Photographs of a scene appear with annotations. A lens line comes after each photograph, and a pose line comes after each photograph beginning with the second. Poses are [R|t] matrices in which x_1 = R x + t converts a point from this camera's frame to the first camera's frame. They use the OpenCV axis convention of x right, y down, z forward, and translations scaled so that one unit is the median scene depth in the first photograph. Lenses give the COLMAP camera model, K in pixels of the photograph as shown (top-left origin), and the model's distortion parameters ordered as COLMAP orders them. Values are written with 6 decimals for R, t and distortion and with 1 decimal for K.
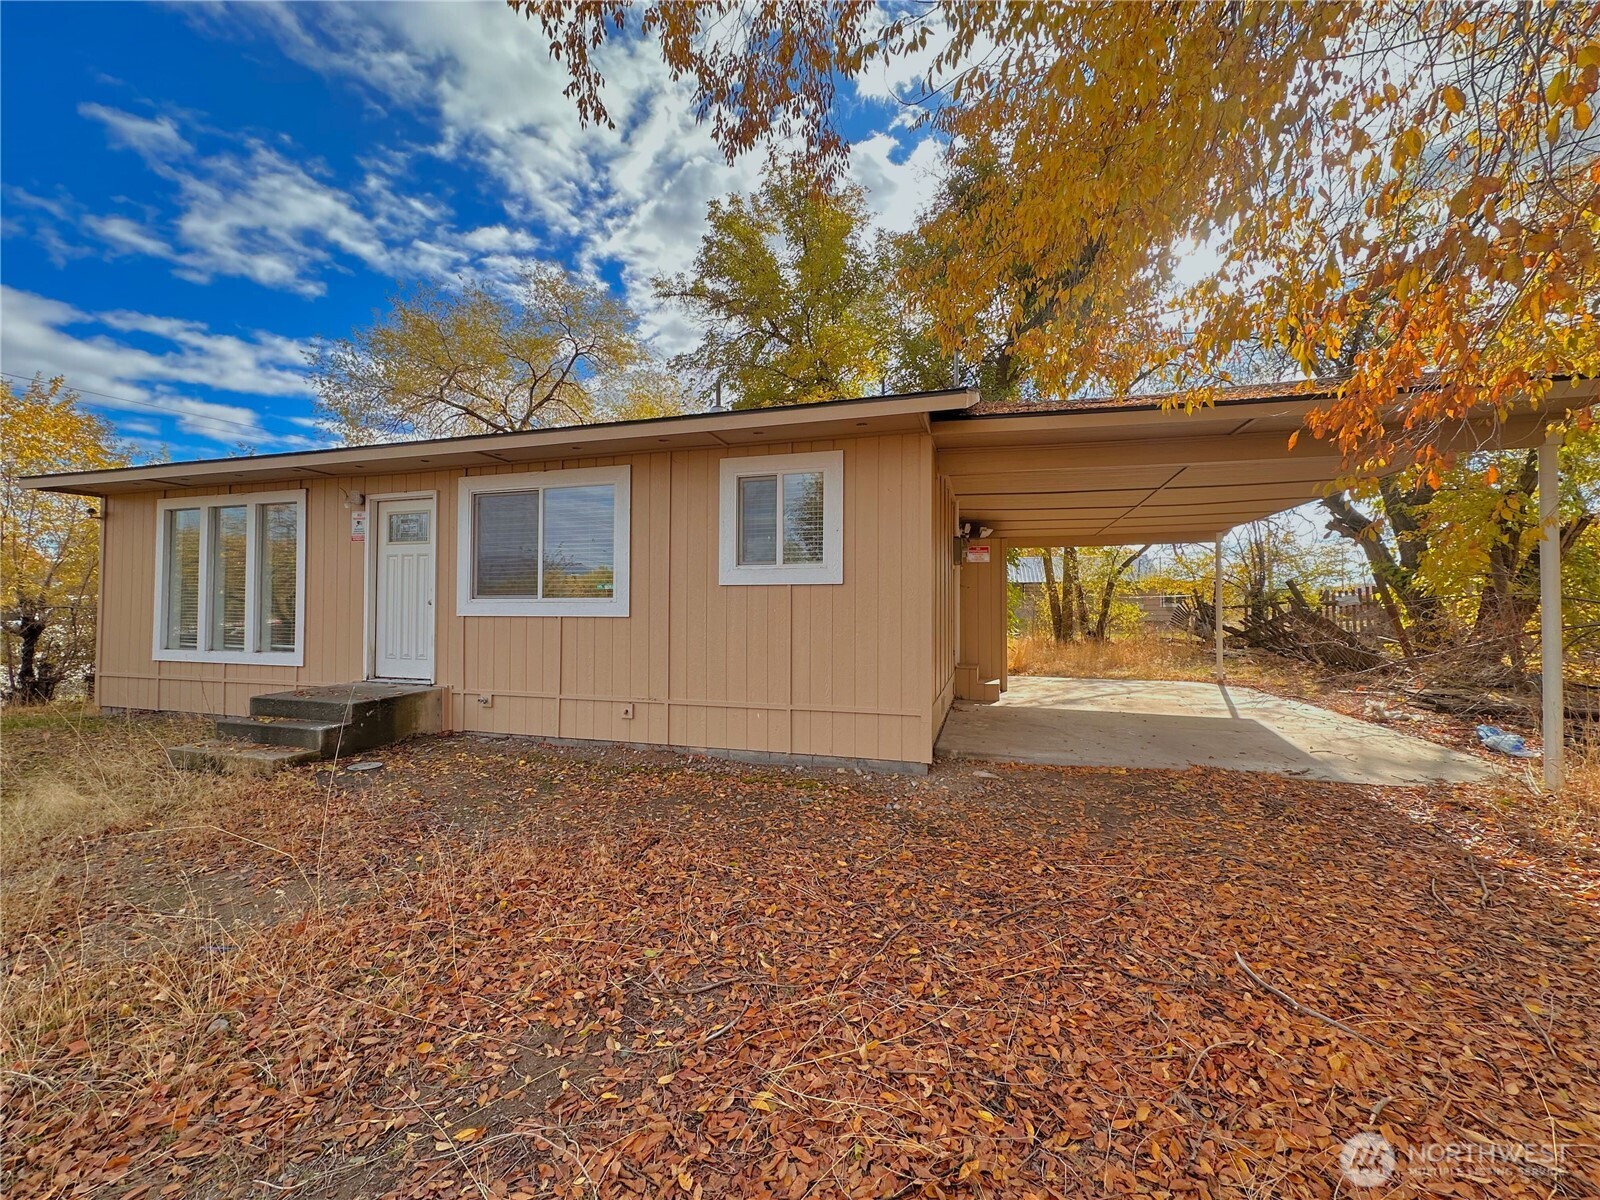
lens RADIAL K [[634.0, 0, 801.2], [0, 634.0, 596.1], [0, 0, 1]] dist [-0.003535, 0.000913]
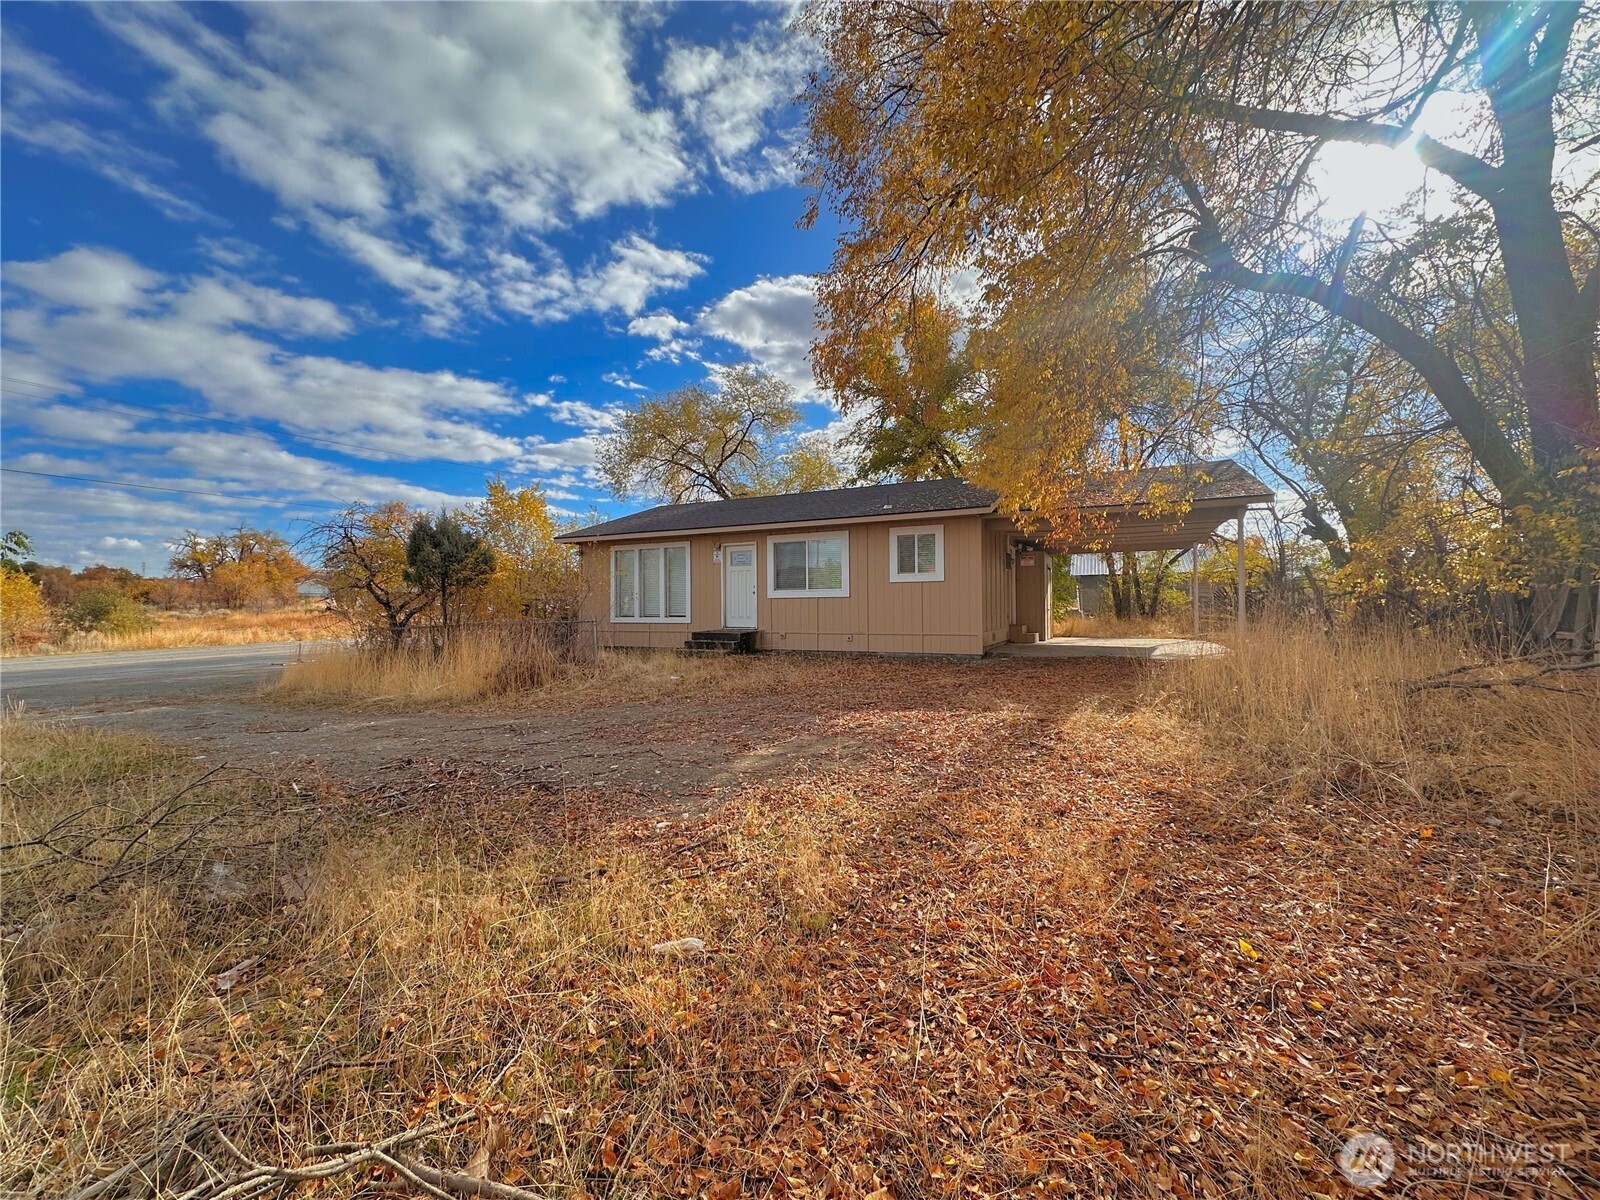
lens RADIAL K [[634.0, 0, 799.1], [0, 634.0, 596.3], [0, 0, 1]] dist [-0.003535, 0.000913]
pose [[0.986455, -0.014925, -0.163351, -0.068363], [0.015926, 0.999862, 0.004821, 0.015845], [0.163257, -0.007357, 0.986556, -1.171124]]
